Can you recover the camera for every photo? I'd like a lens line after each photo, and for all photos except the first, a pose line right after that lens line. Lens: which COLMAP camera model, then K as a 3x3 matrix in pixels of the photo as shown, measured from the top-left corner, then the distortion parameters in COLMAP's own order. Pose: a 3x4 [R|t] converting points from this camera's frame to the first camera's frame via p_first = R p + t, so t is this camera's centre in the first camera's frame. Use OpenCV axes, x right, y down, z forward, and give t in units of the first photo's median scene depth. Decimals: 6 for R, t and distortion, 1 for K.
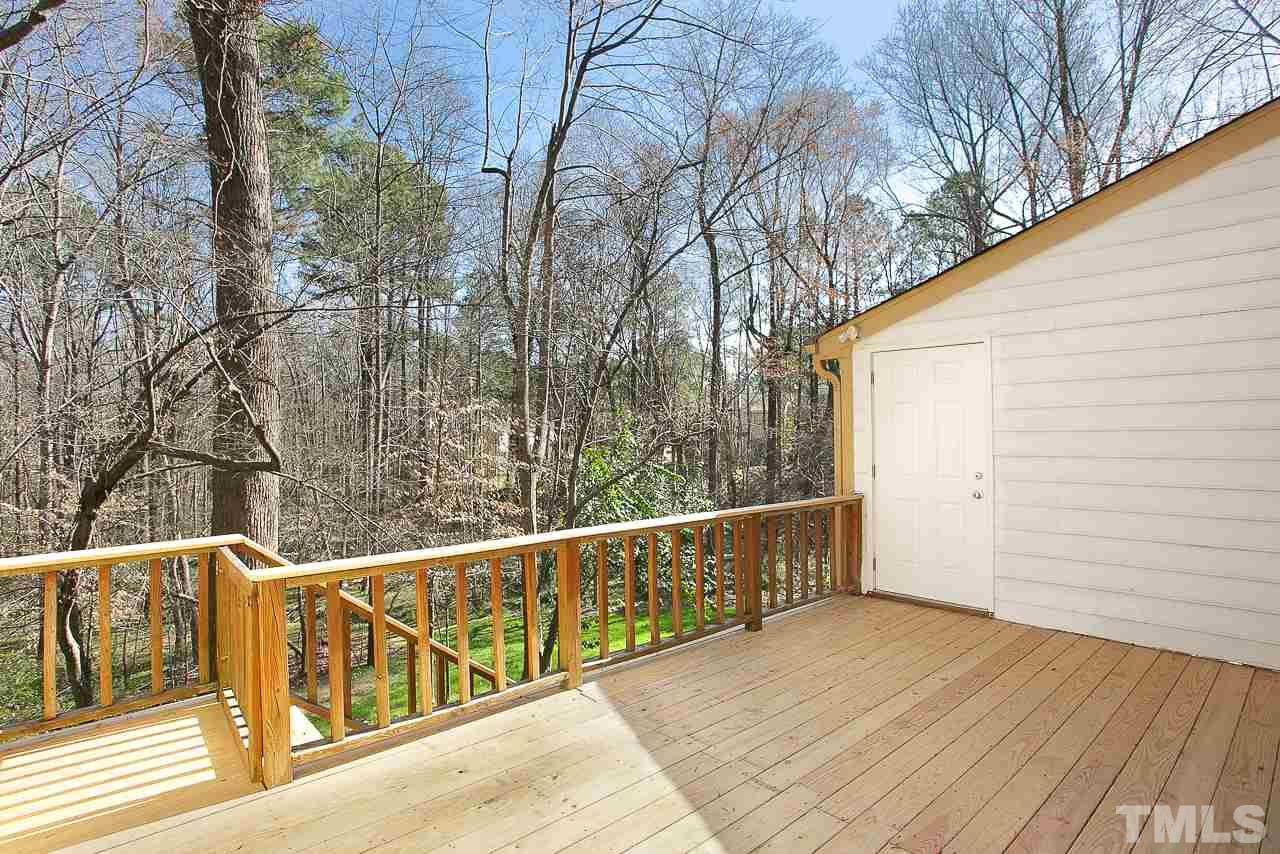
lens RADIAL K [[698.6, 0, 642.0], [0, 698.6, 420.6], [0, 0, 1]] dist [-0.087722, 0.051137]
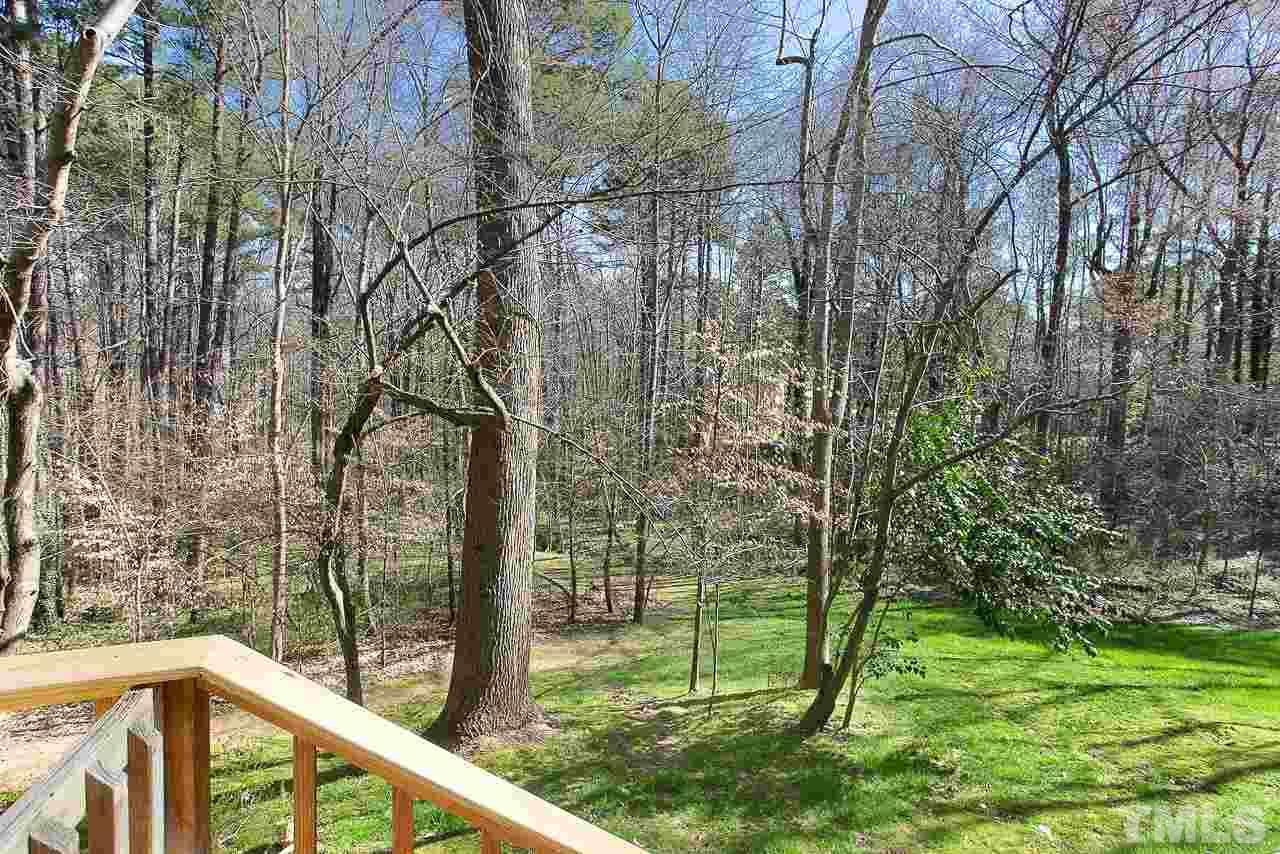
lens RADIAL K [[698.6, 0, 642.0], [0, 698.6, 420.6], [0, 0, 1]] dist [-0.087722, 0.051137]
pose [[0.924991, 0.054264, -0.376094, -0.053336], [-0.027847, 0.996770, 0.075326, 0.002777], [0.378967, -0.059203, 0.923515, 0.167695]]
